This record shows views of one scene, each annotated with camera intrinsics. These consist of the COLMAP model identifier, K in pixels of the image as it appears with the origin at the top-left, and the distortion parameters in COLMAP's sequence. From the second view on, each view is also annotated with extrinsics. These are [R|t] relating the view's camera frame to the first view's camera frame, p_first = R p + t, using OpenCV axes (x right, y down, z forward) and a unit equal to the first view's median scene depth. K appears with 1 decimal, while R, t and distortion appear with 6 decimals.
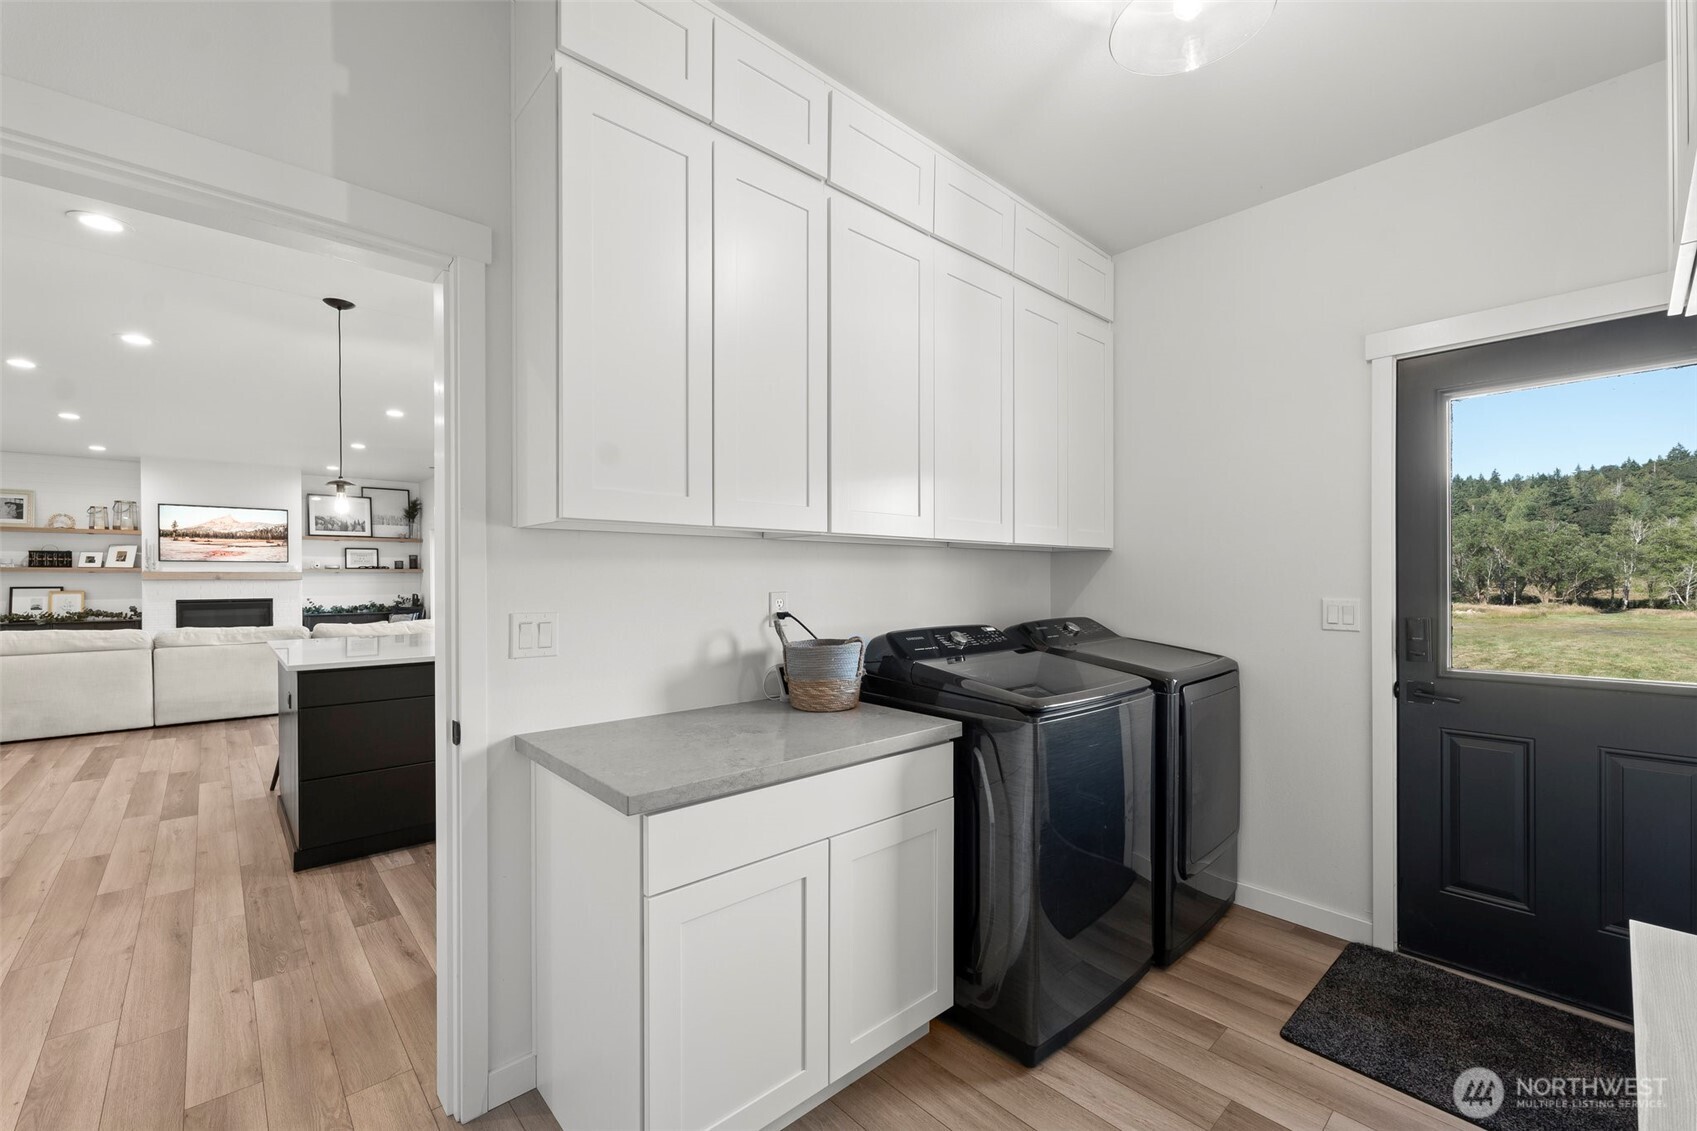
lens RADIAL K [[695.5, 0, 839.0], [0, 695.5, 576.0], [0, 0, 1]] dist [-0.000571, 0.000681]
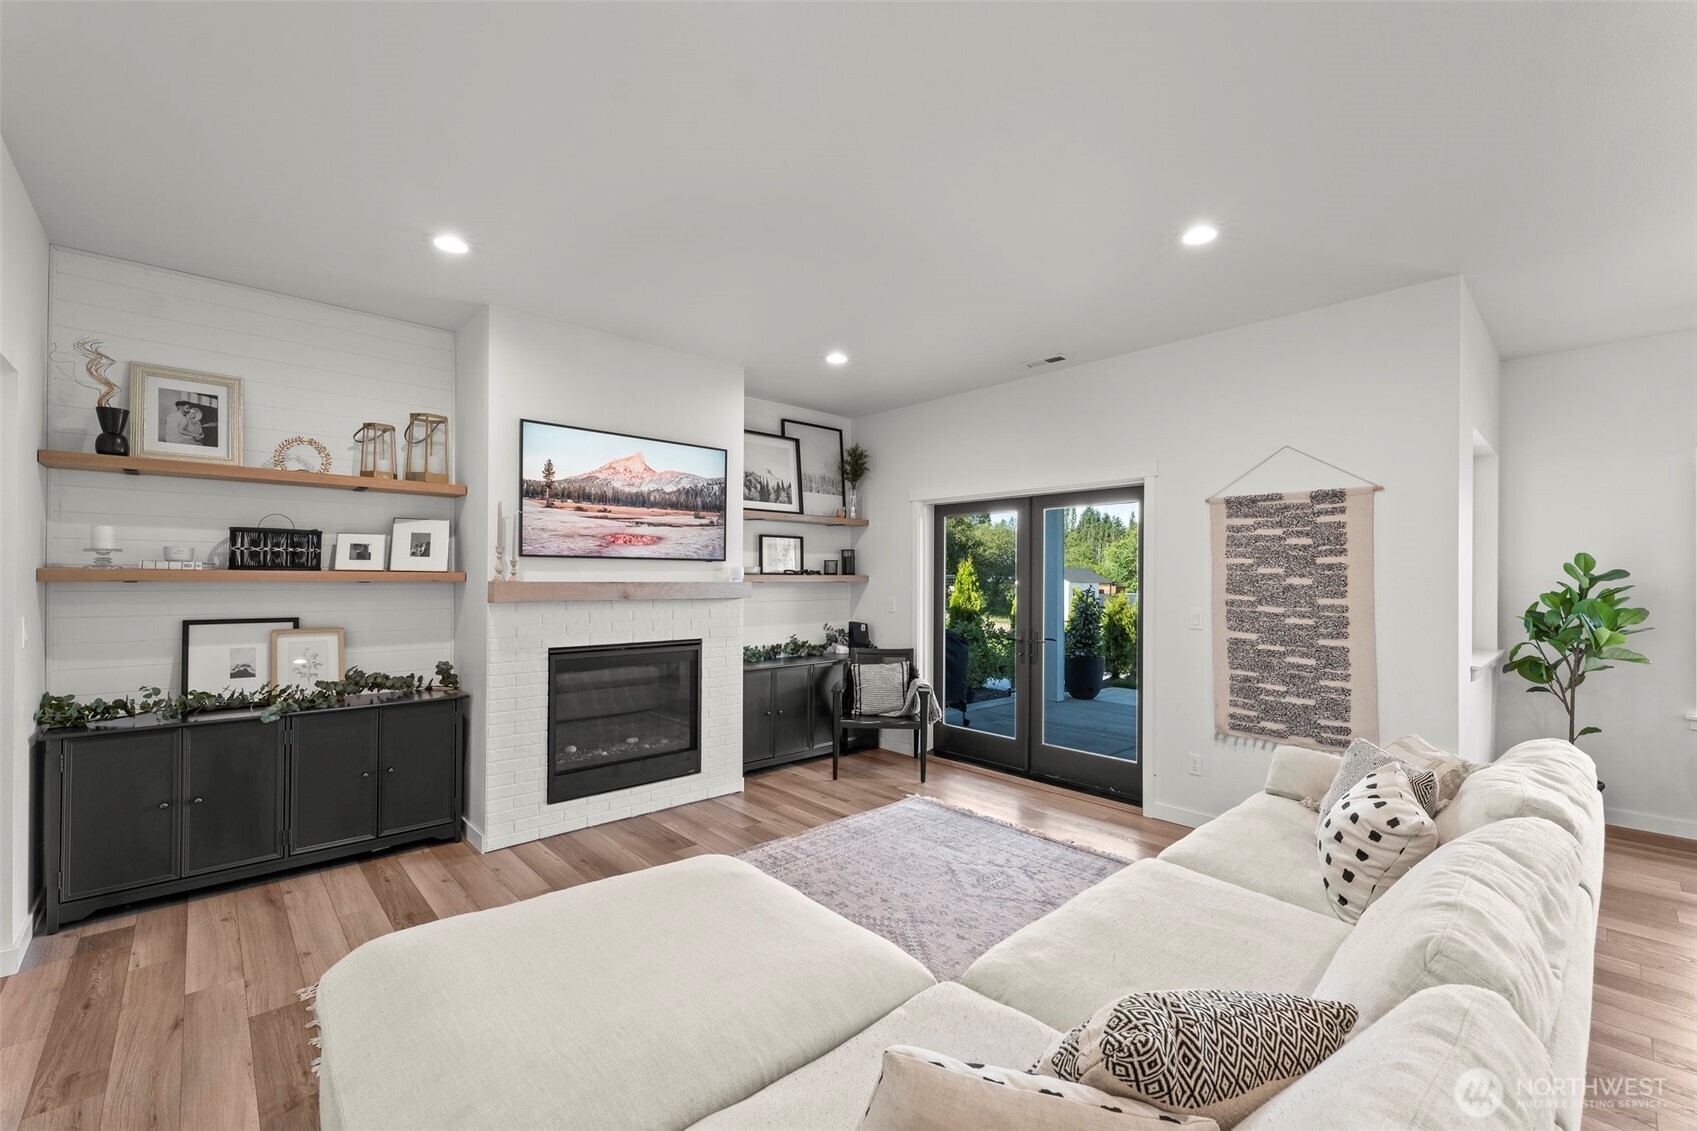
lens RADIAL K [[695.5, 0, 845.7], [0, 695.5, 567.4], [0, 0, 1]] dist [-0.000571, 0.000681]
pose [[0.999864, 0.002554, -0.016265, -0.765913], [-0.002878, 0.999797, -0.019953, -0.006553], [0.016211, 0.019997, 0.999669, 0.580274]]
